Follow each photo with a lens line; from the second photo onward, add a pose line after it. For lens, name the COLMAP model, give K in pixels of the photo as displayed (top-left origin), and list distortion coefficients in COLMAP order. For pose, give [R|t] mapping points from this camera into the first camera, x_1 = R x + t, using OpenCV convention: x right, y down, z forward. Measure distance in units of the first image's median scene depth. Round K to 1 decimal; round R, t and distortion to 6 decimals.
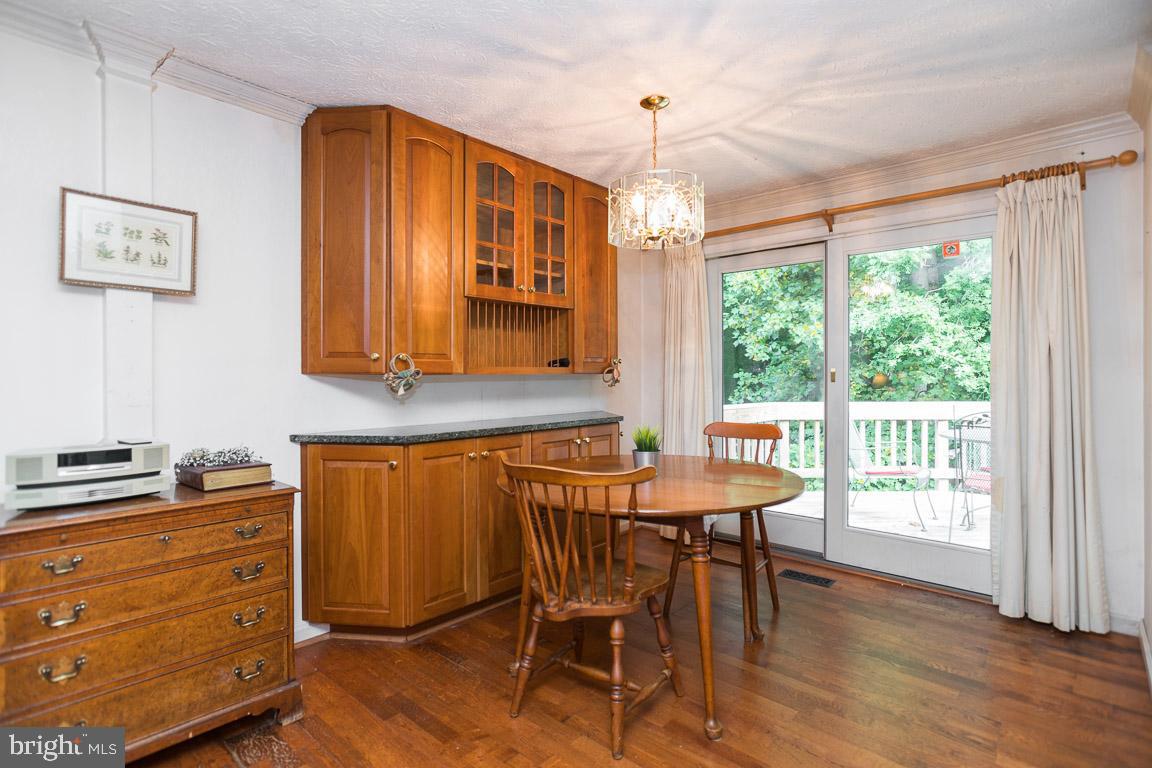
lens RADIAL K [[569.4, 0, 575.7], [0, 569.4, 378.7], [0, 0, 1]] dist [-0.003904, 0.003930]
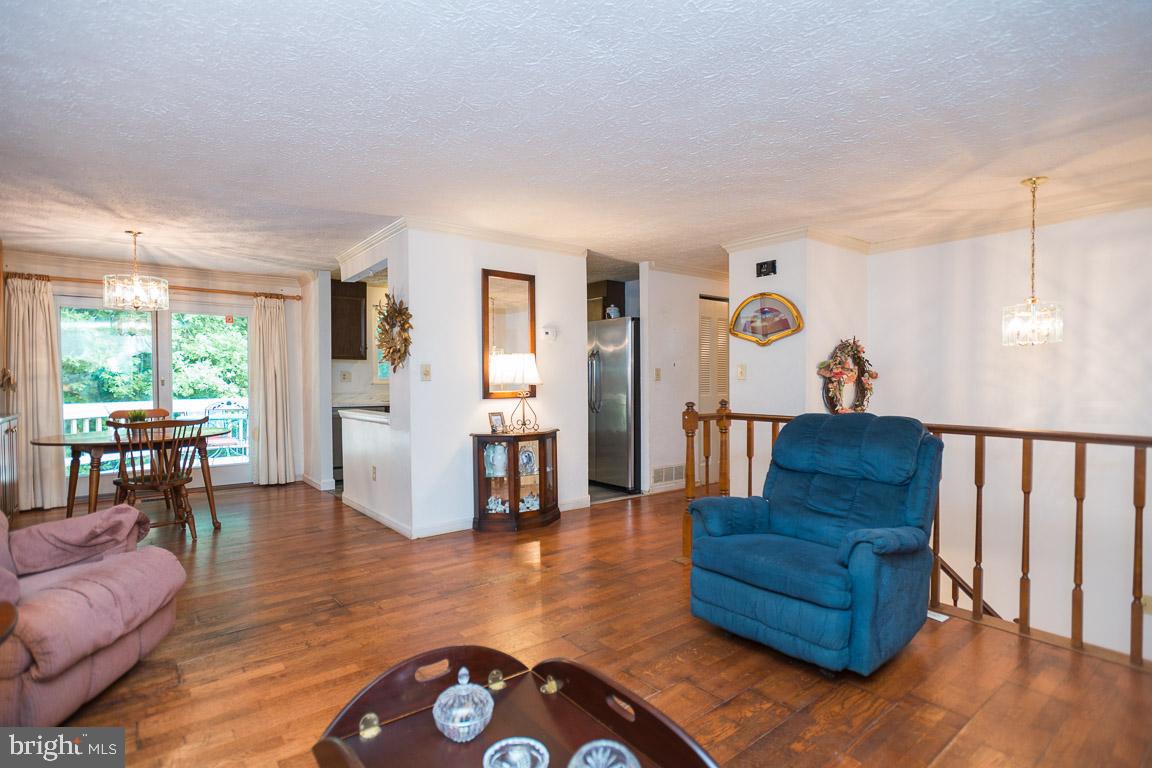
lens RADIAL K [[569.4, 0, 578.6], [0, 569.4, 390.8], [0, 0, 1]] dist [-0.003904, 0.003930]
pose [[0.166147, -0.017053, 0.985954, -1.186856], [0.013169, 0.999800, 0.015074, 0.014451], [-0.986013, 0.010479, 0.166338, -0.593397]]
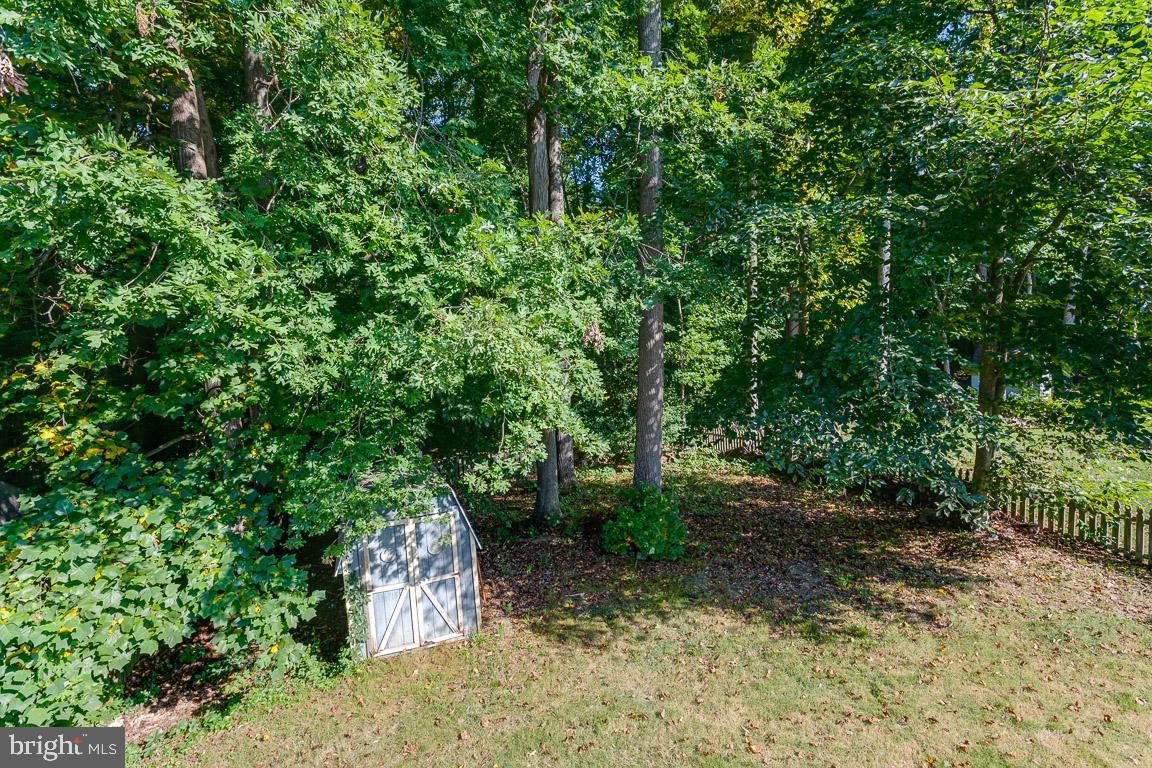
lens RADIAL K [[554.2, 0, 570.9], [0, 554.2, 395.9], [0, 0, 1]] dist [-0.001866, 0.001604]
pose [[0.460499, -0.096642, 0.882384, 1.313365], [0.035566, 0.995266, 0.090444, -0.040959], [-0.886947, -0.010266, 0.461756, 1.977896]]
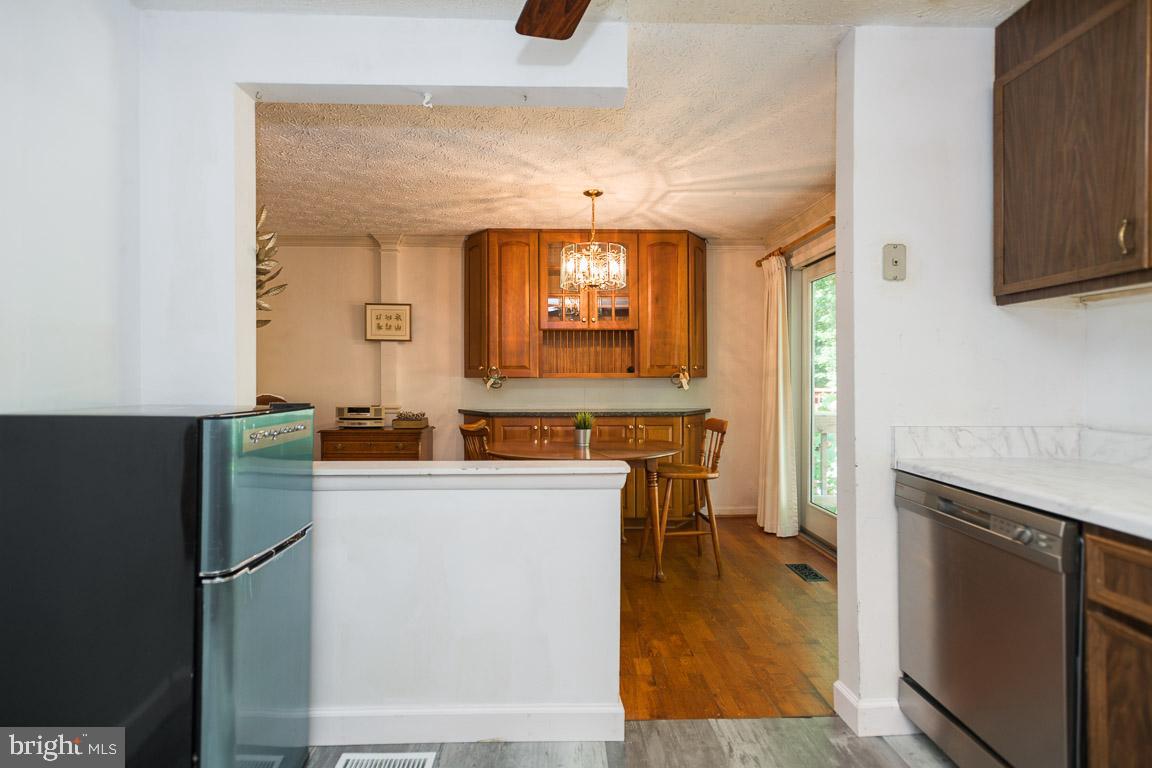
lens RADIAL K [[569.4, 0, 576.7], [0, 569.4, 380.7], [0, 0, 1]] dist [-0.003904, 0.003930]
pose [[0.691507, 0.004310, -0.722357, 0.969736], [-0.005940, 0.999982, 0.000281, -0.000382], [0.722345, 0.004097, 0.691521, -0.038726]]
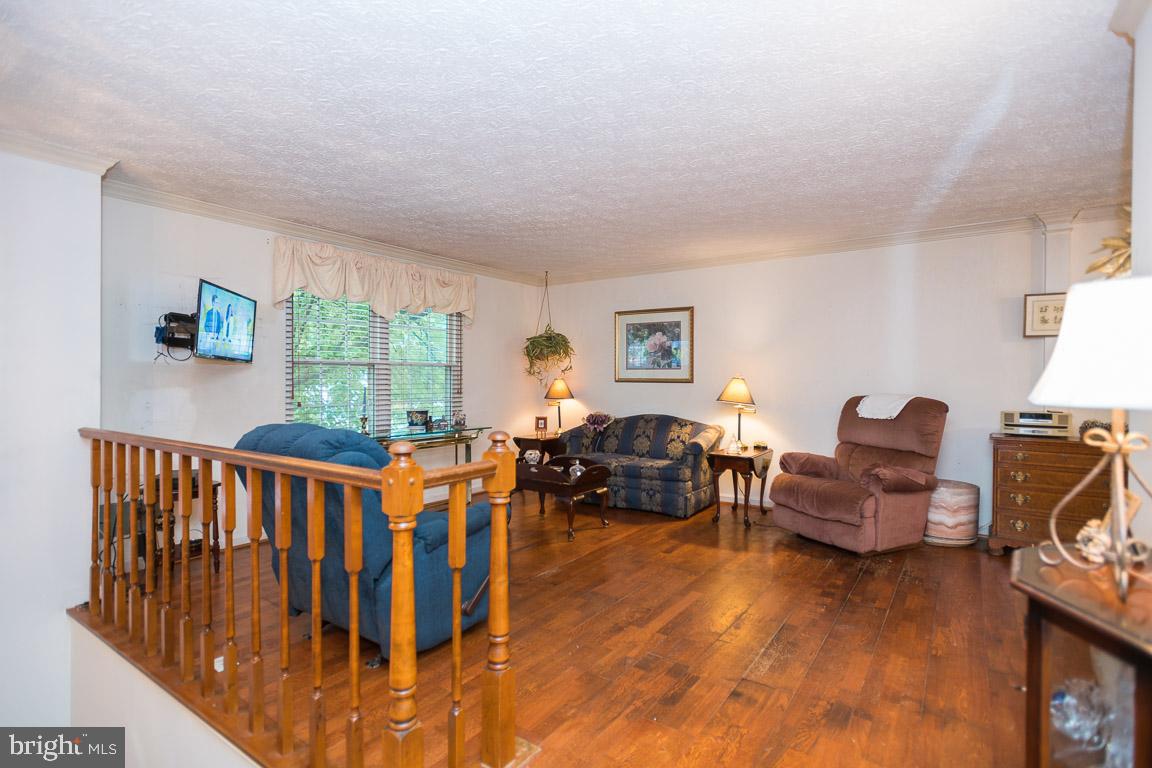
lens RADIAL K [[569.4, 0, 571.5], [0, 569.4, 378.1], [0, 0, 1]] dist [-0.003904, 0.003930]
pose [[0.125452, 0.004675, -0.992089, 0.668469], [-0.008652, 0.999956, 0.003618, -0.002802], [0.992062, 0.008129, 0.125487, -0.639068]]
